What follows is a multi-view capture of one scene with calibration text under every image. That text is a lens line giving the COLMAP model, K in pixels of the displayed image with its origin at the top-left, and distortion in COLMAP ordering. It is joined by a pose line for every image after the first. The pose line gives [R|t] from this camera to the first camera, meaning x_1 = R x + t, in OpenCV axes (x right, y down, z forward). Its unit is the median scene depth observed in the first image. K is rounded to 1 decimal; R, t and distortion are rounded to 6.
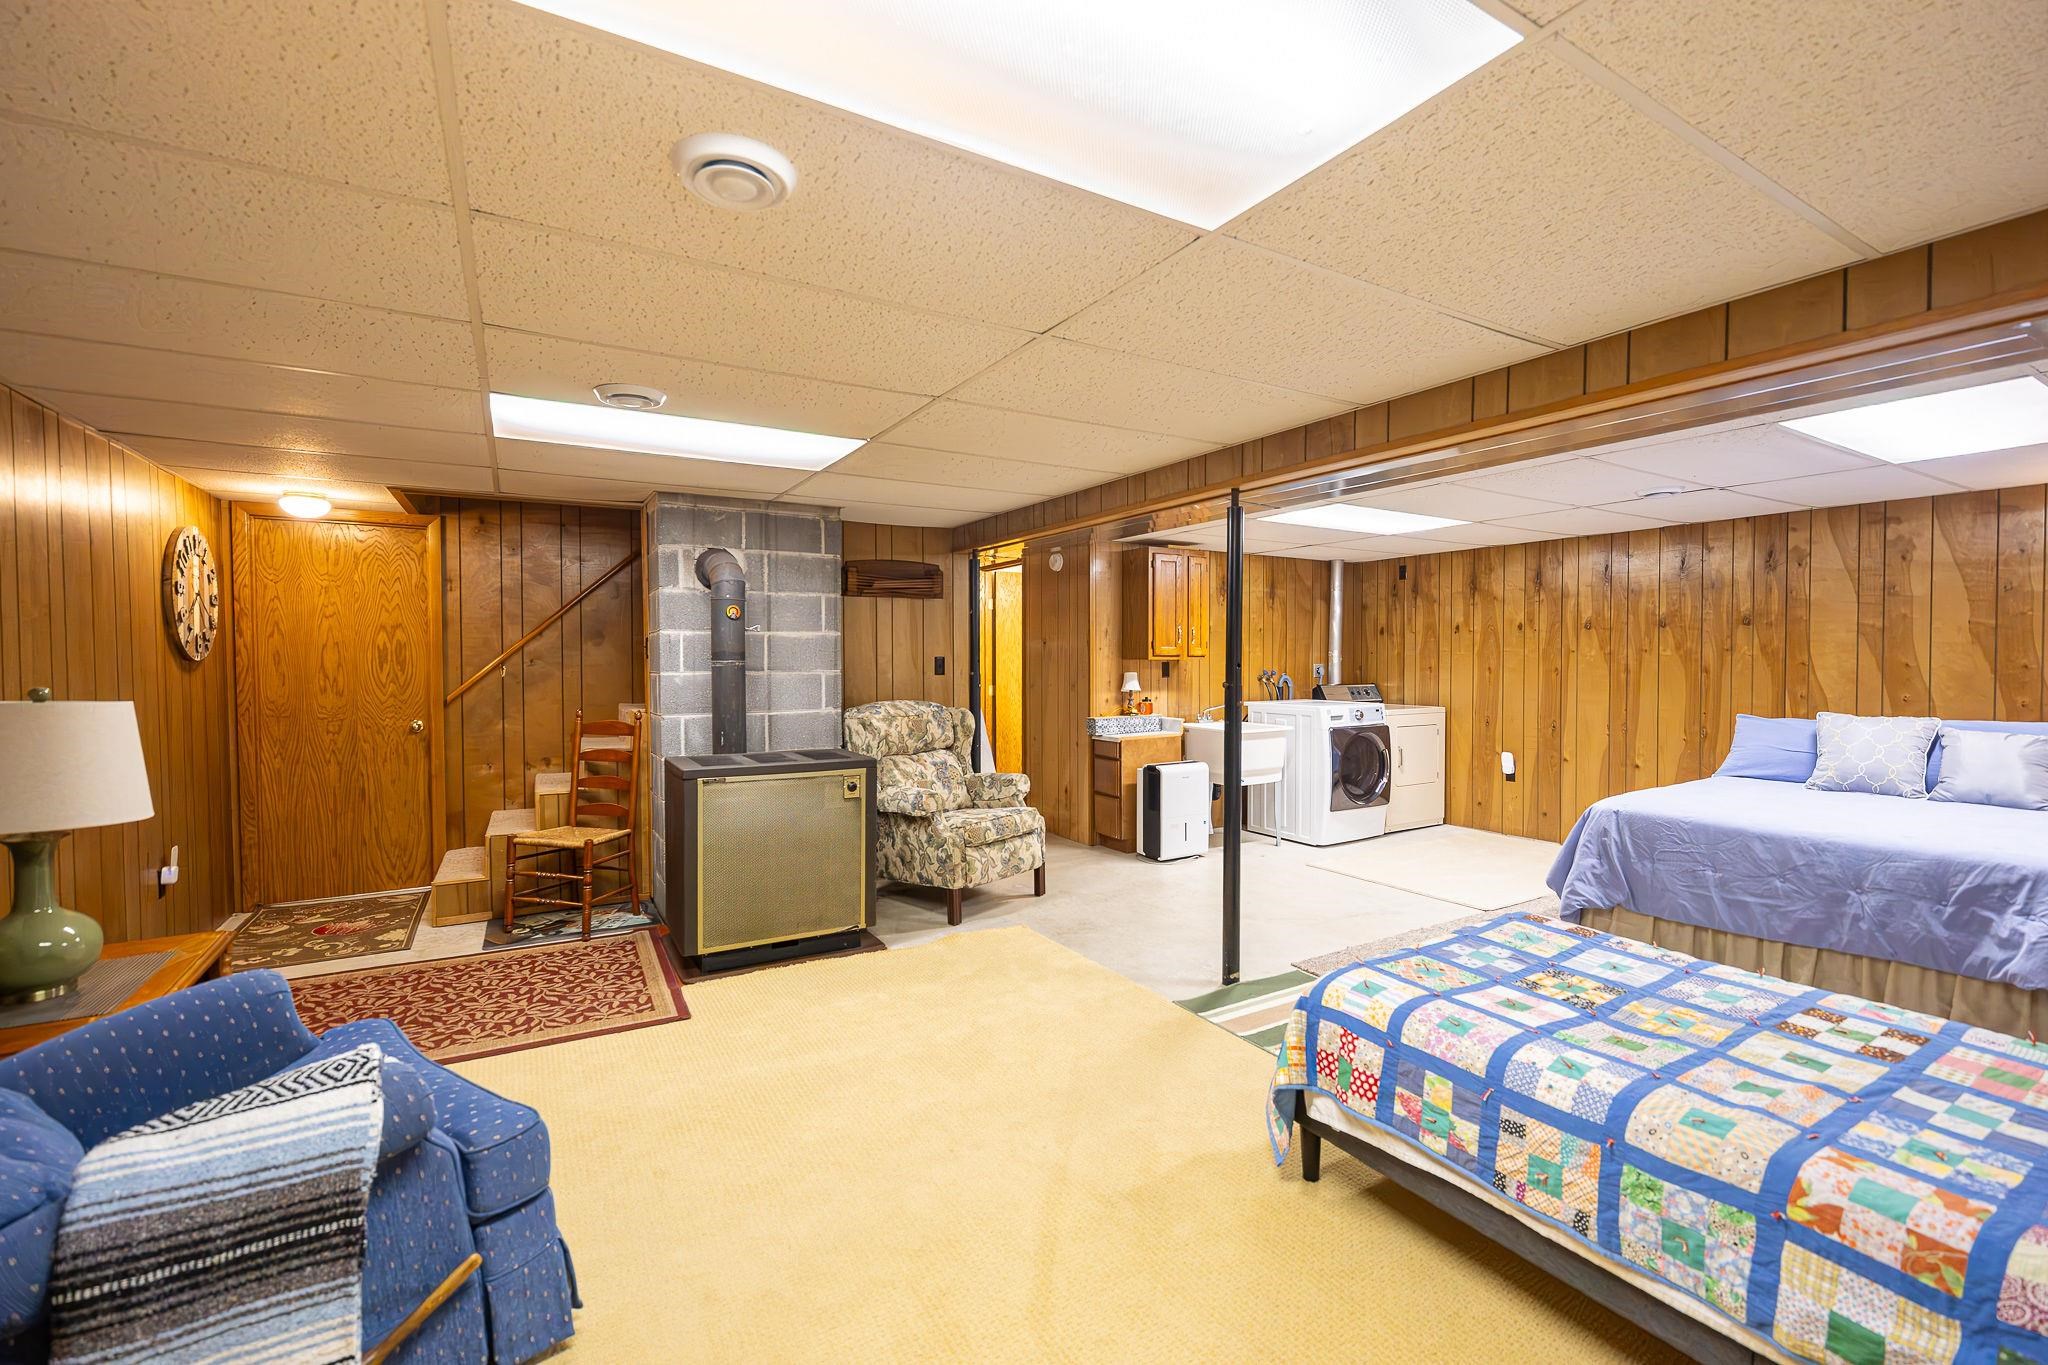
lens RADIAL K [[858.9, 0, 1031.5], [0, 858.9, 681.2], [0, 0, 1]] dist [-0.012463, -0.000114]
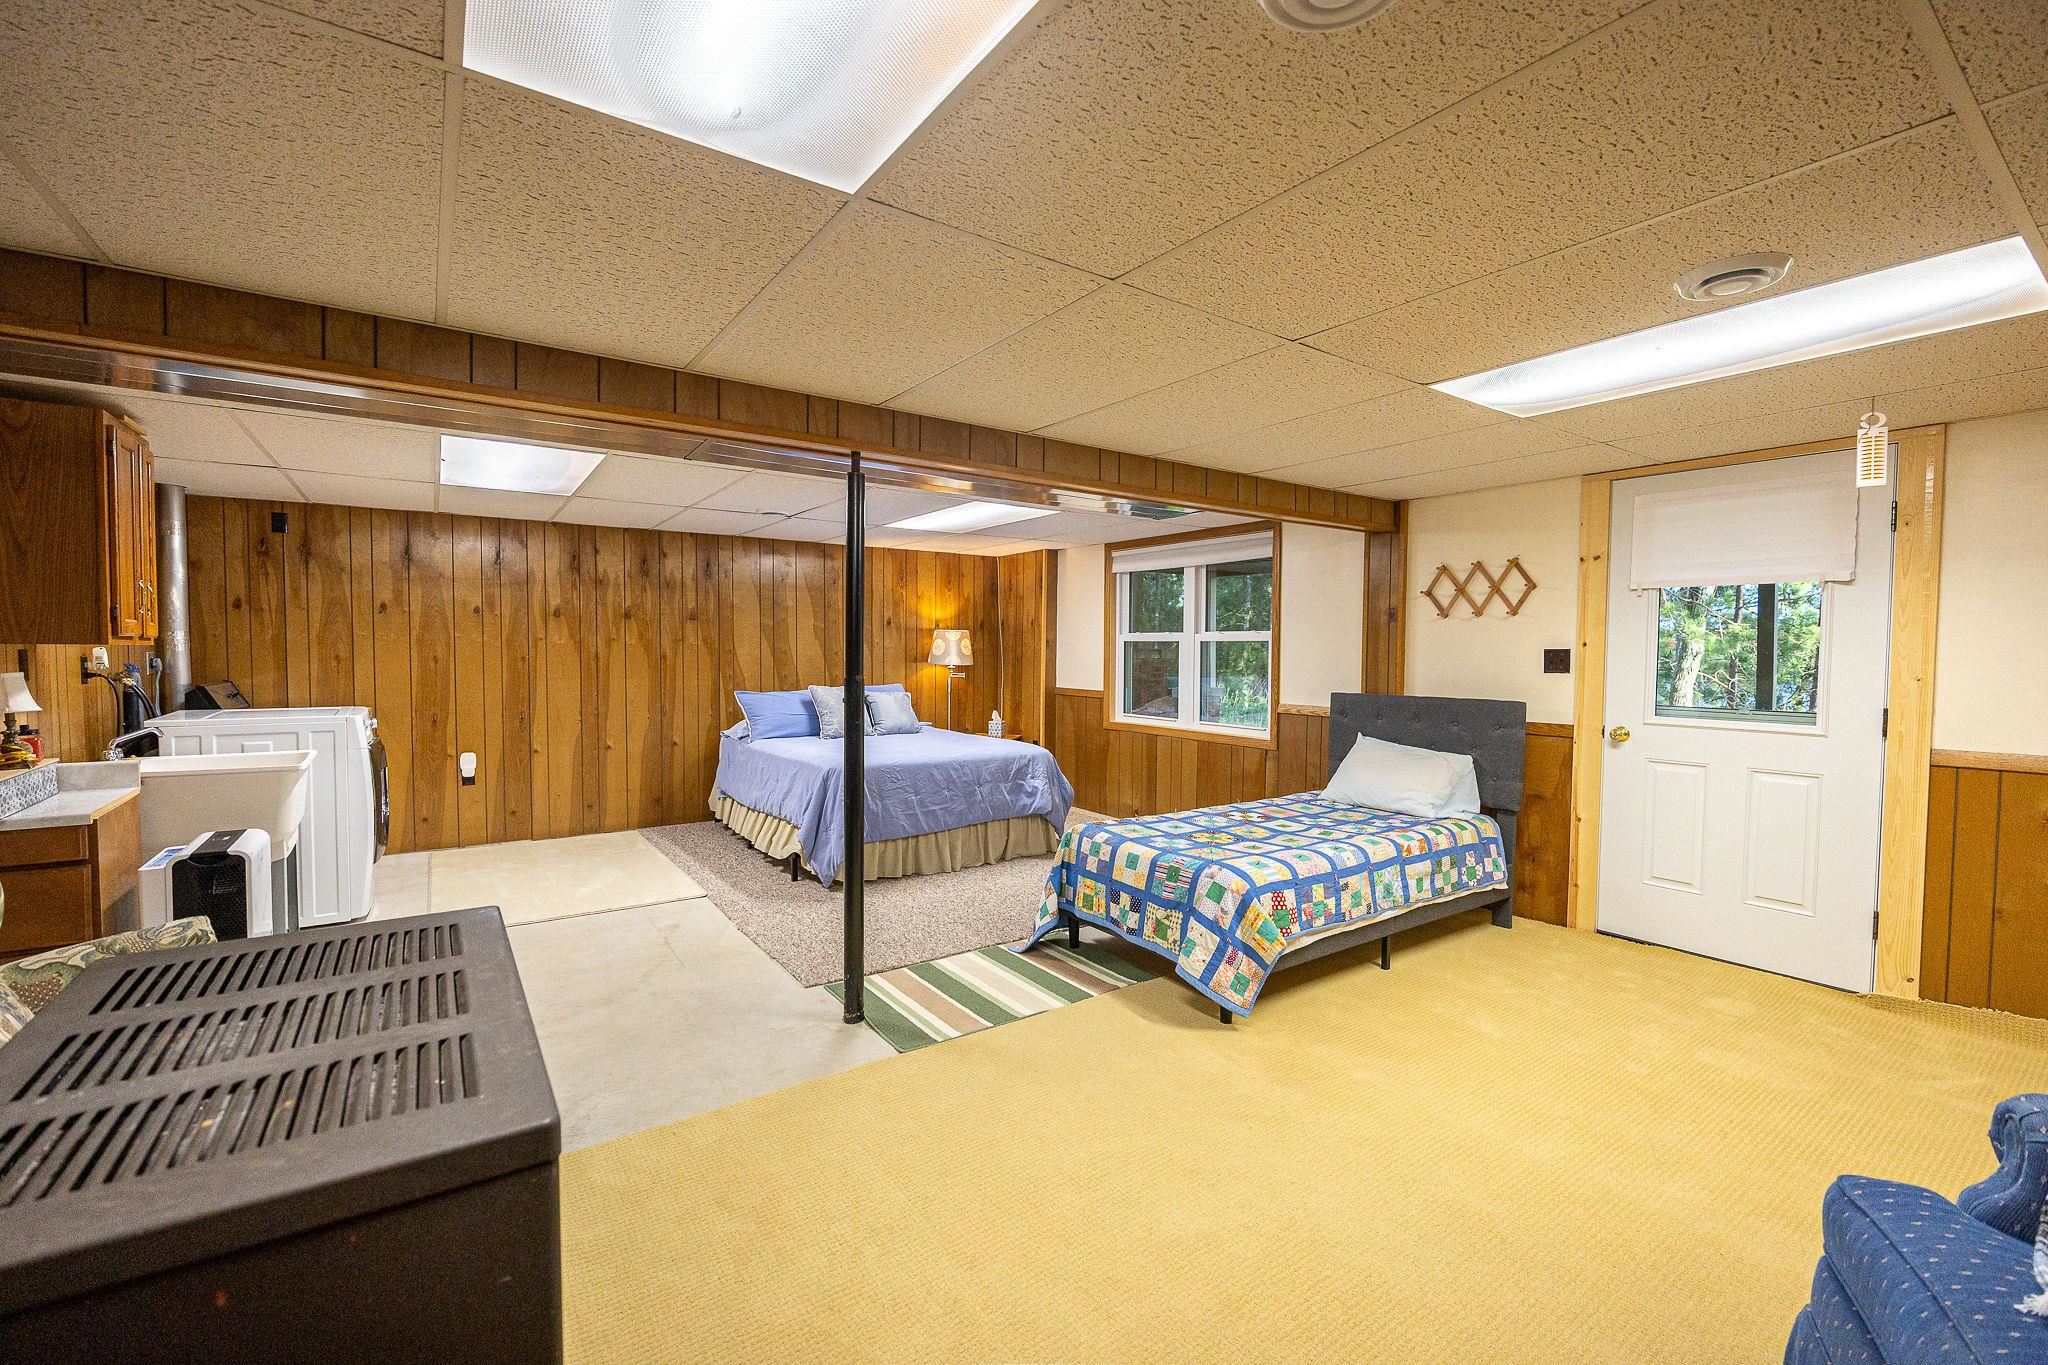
lens RADIAL K [[858.9, 0, 1030.5], [0, 858.9, 682.3], [0, 0, 1]] dist [-0.012463, -0.000114]
pose [[-0.071531, -0.036796, 0.996759, -0.437017], [0.020086, 0.999064, 0.038323, -0.013762], [-0.997236, 0.022762, -0.070725, 0.600635]]
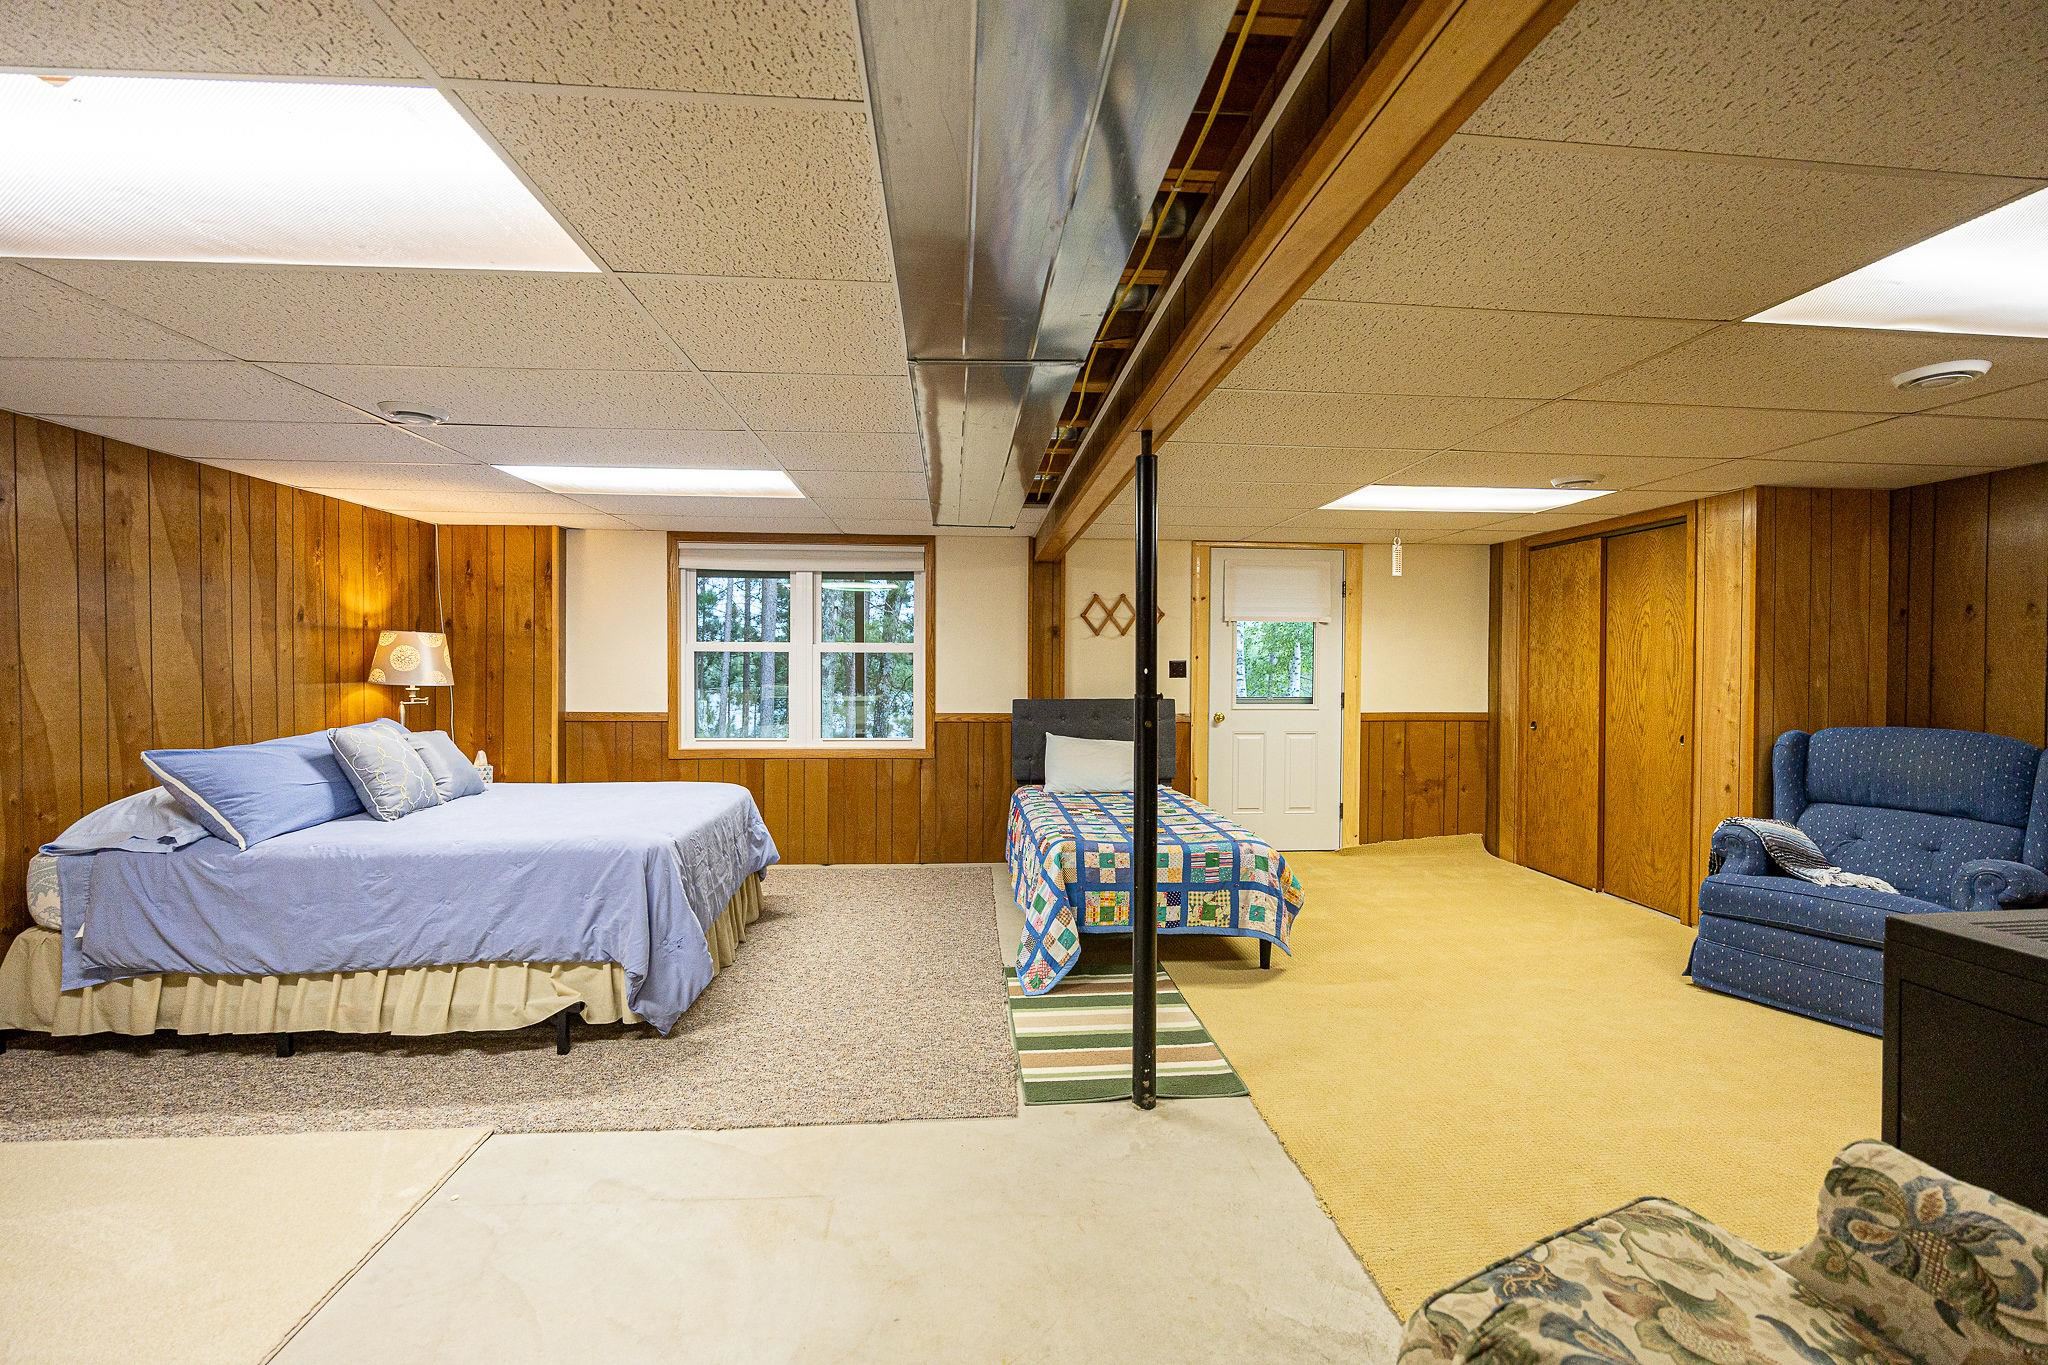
lens RADIAL K [[858.9, 0, 1026.1], [0, 858.9, 675.8], [0, 0, 1]] dist [-0.012463, -0.000114]
pose [[-0.897618, -0.006912, 0.440719, 0.006239], [0.010059, 0.999295, 0.036160, -0.027708], [-0.440659, 0.036891, -0.896916, 1.163160]]
